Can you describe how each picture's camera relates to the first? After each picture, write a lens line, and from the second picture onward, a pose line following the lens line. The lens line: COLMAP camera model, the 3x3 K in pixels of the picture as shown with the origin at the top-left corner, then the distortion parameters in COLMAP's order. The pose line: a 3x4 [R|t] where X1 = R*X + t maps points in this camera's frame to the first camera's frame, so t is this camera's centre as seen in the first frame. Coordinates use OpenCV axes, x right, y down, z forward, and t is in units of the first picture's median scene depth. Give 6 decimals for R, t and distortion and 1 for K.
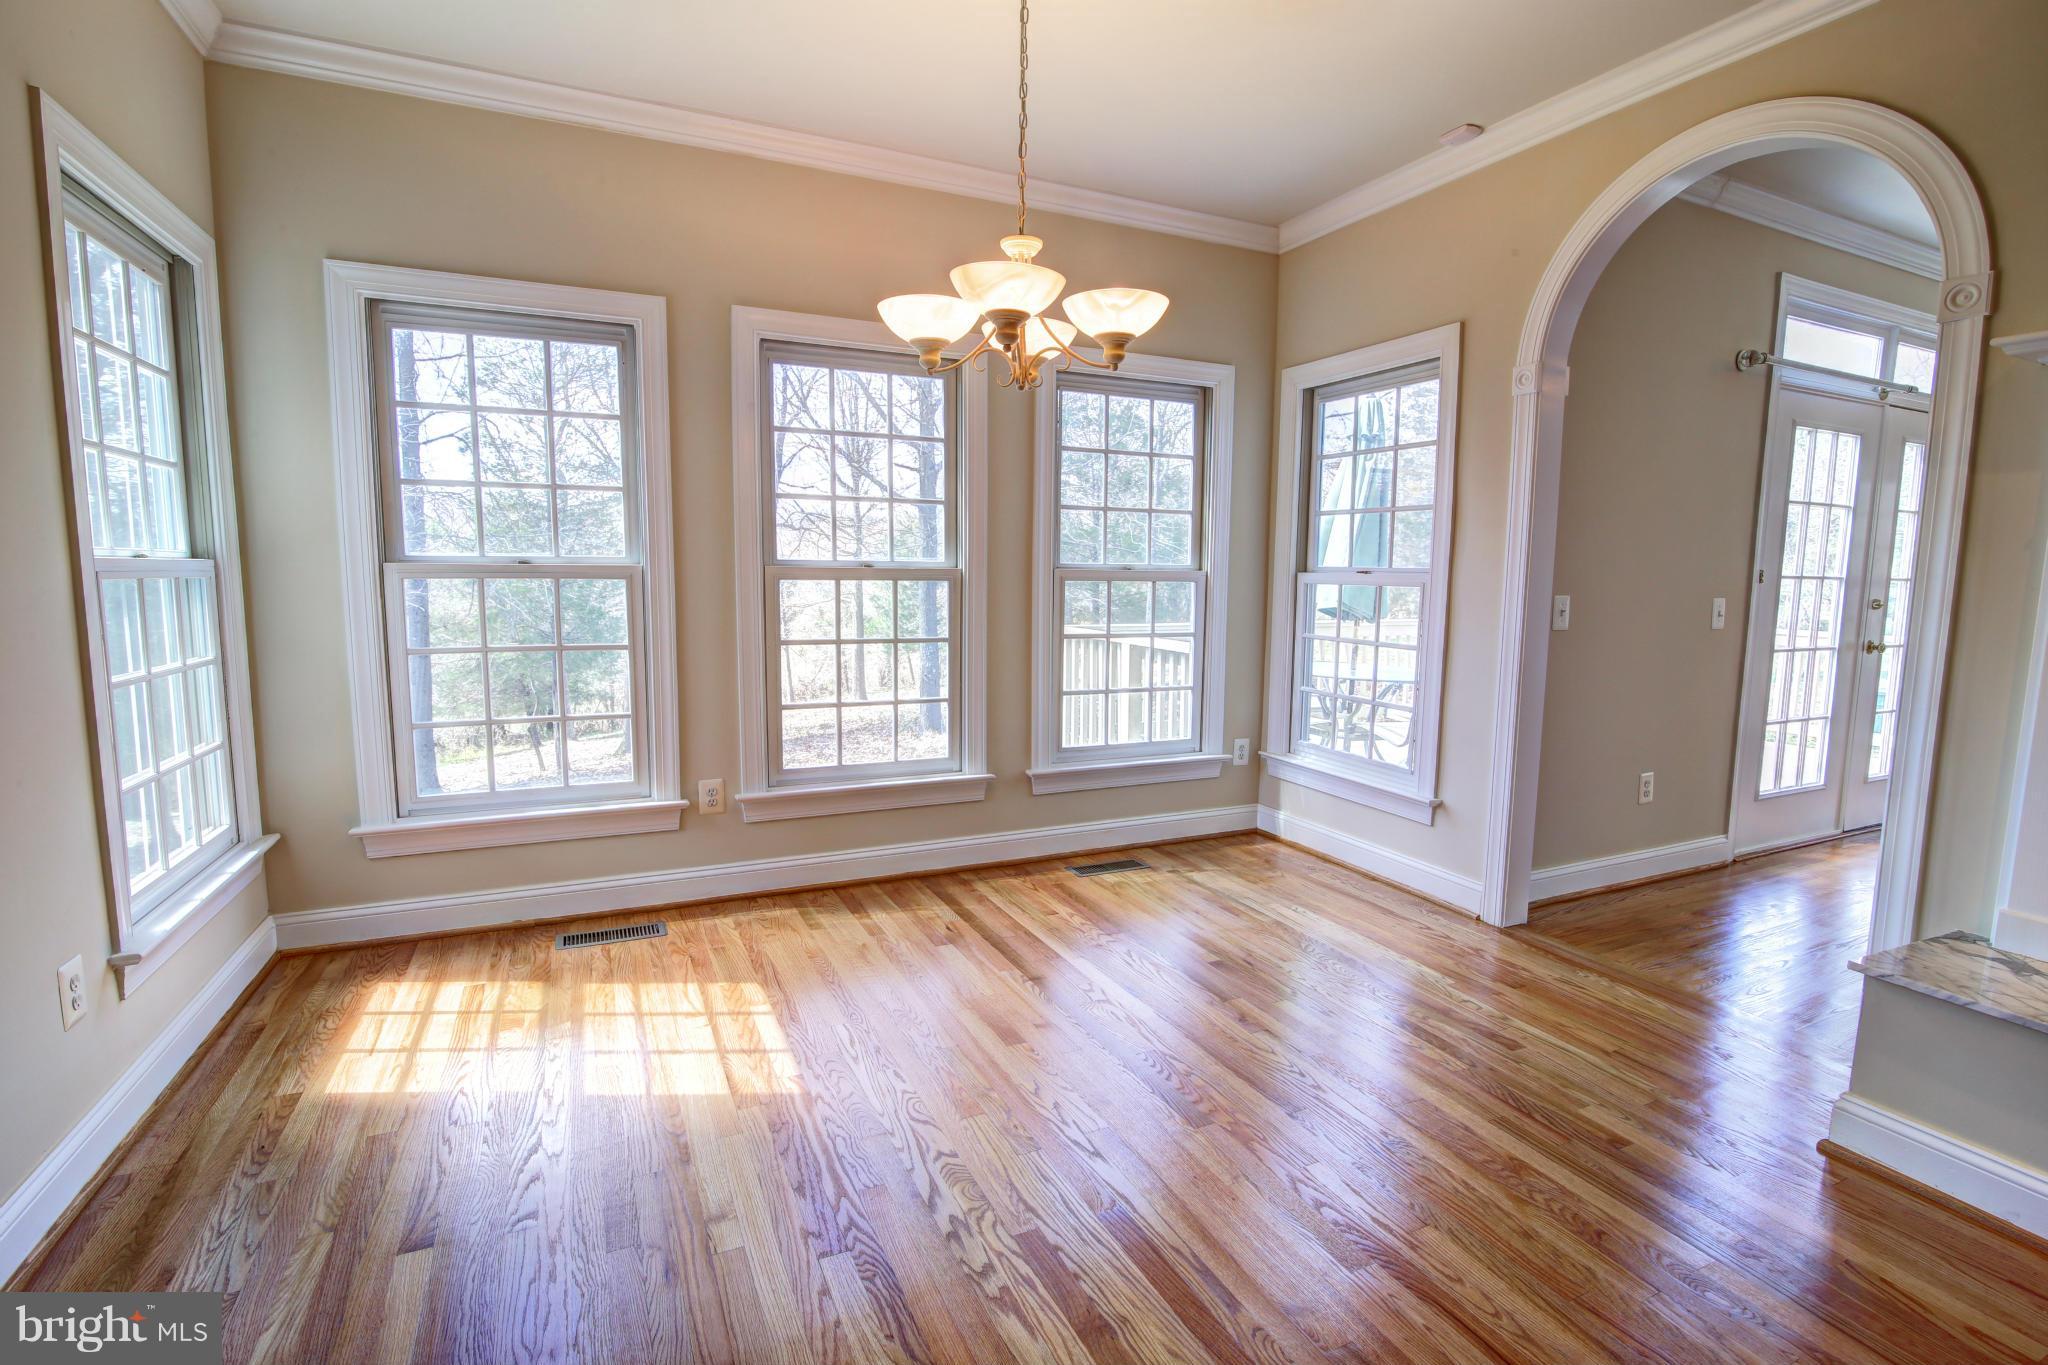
lens RADIAL K [[969.2, 0, 1024.0], [0, 969.2, 682.5], [0, 0, 1]] dist [-0.014028, 0.000856]
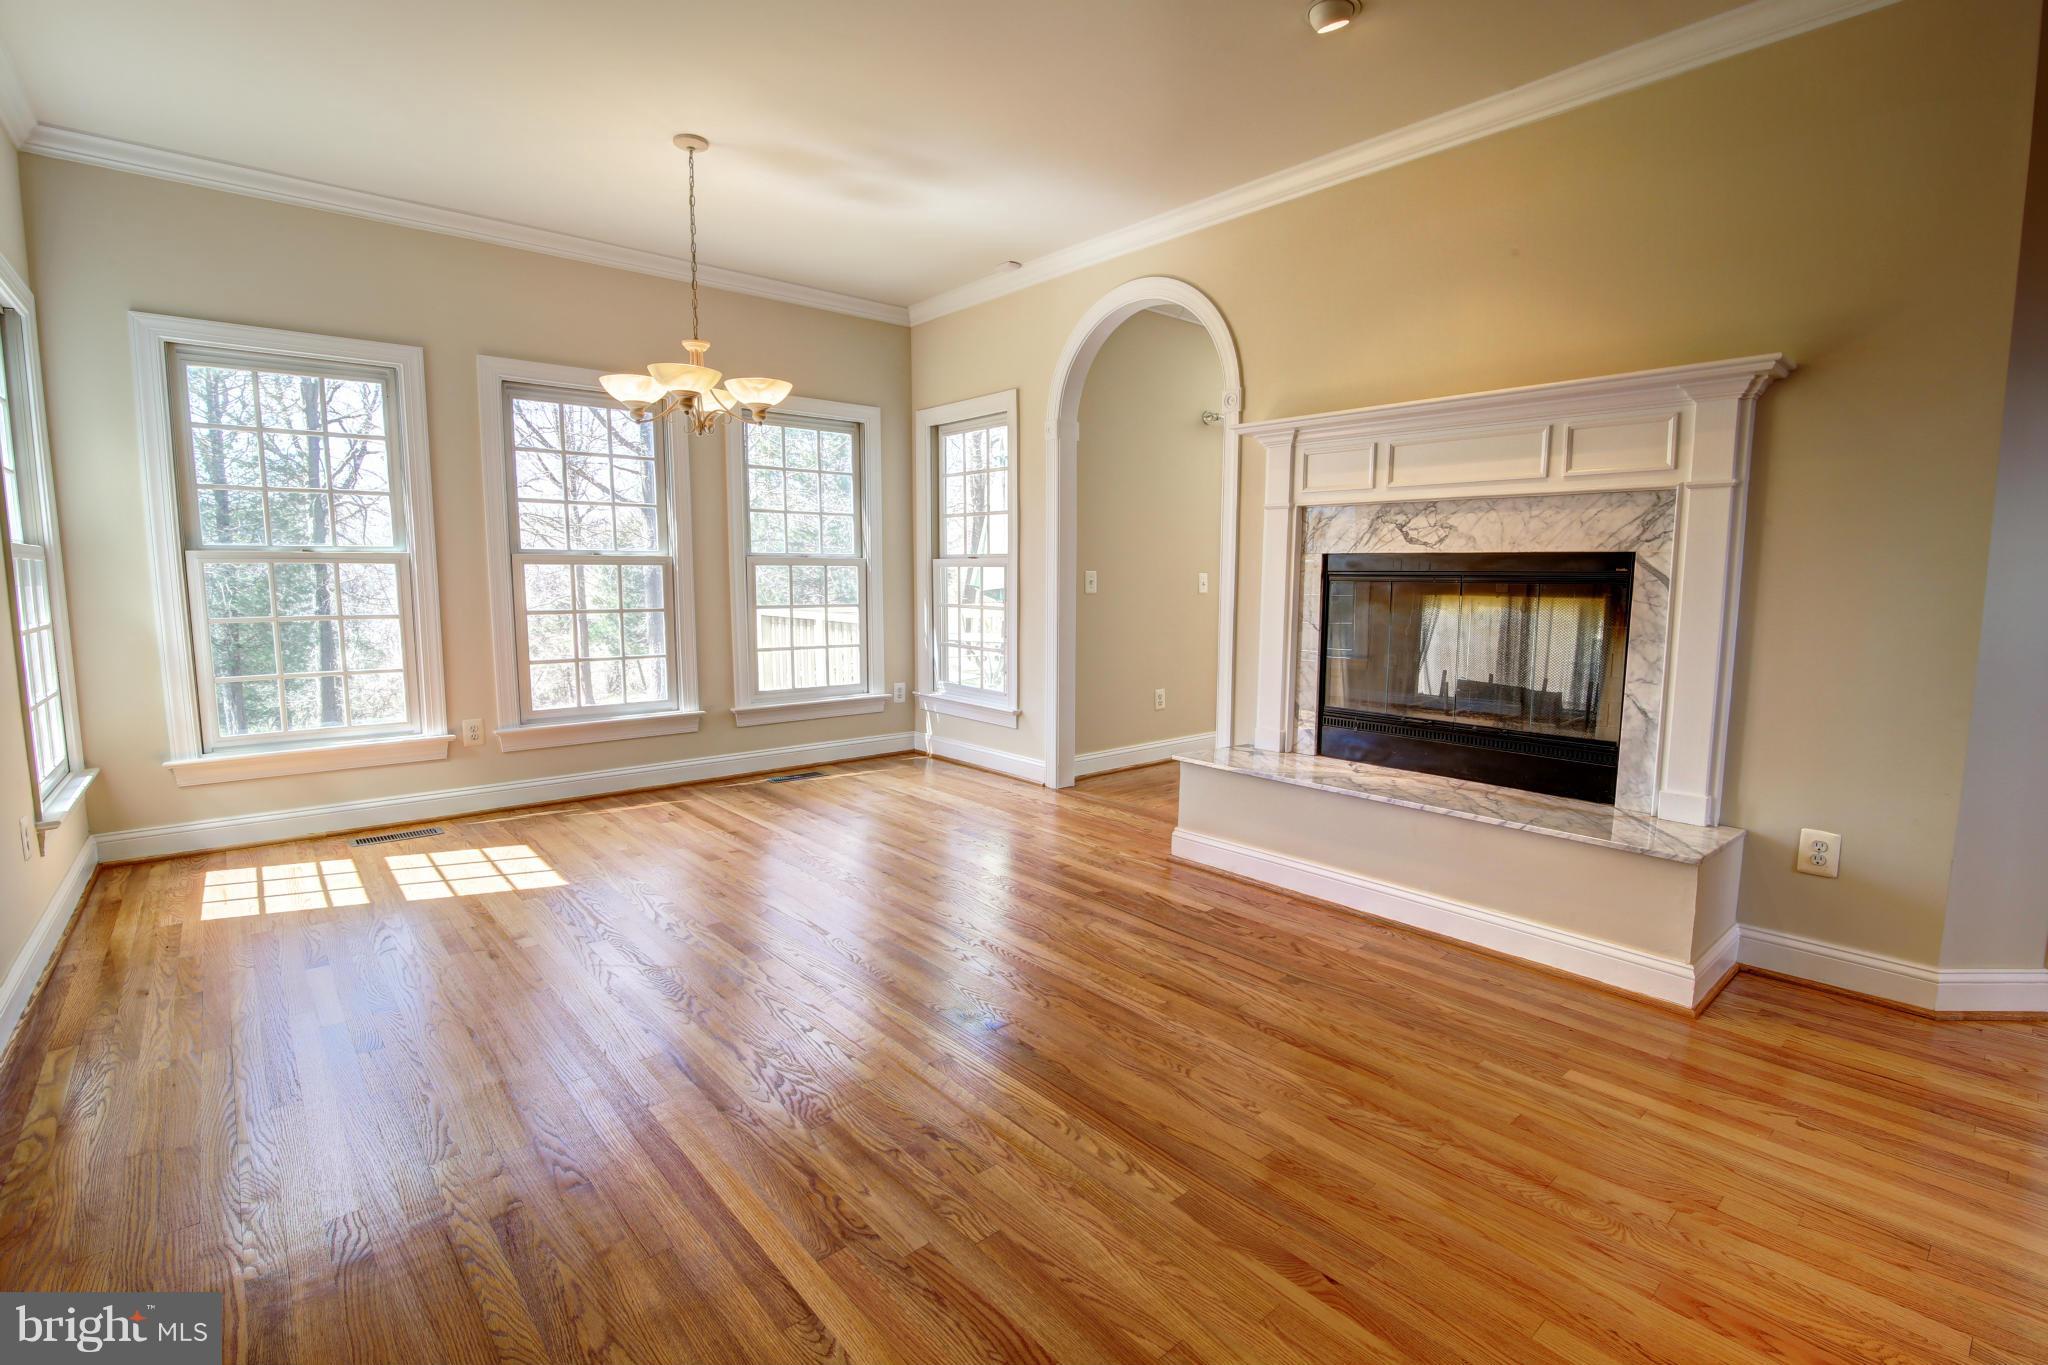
lens RADIAL K [[956.5, 0, 1024.0], [0, 956.5, 682.5], [0, 0, 1]] dist [-0.012741, 0.000006]
pose [[0.964547, -0.038379, 0.261106, 0.054947], [0.038557, 0.999247, 0.004441, 0.072282], [-0.261079, 0.005783, 0.965300, -0.408561]]
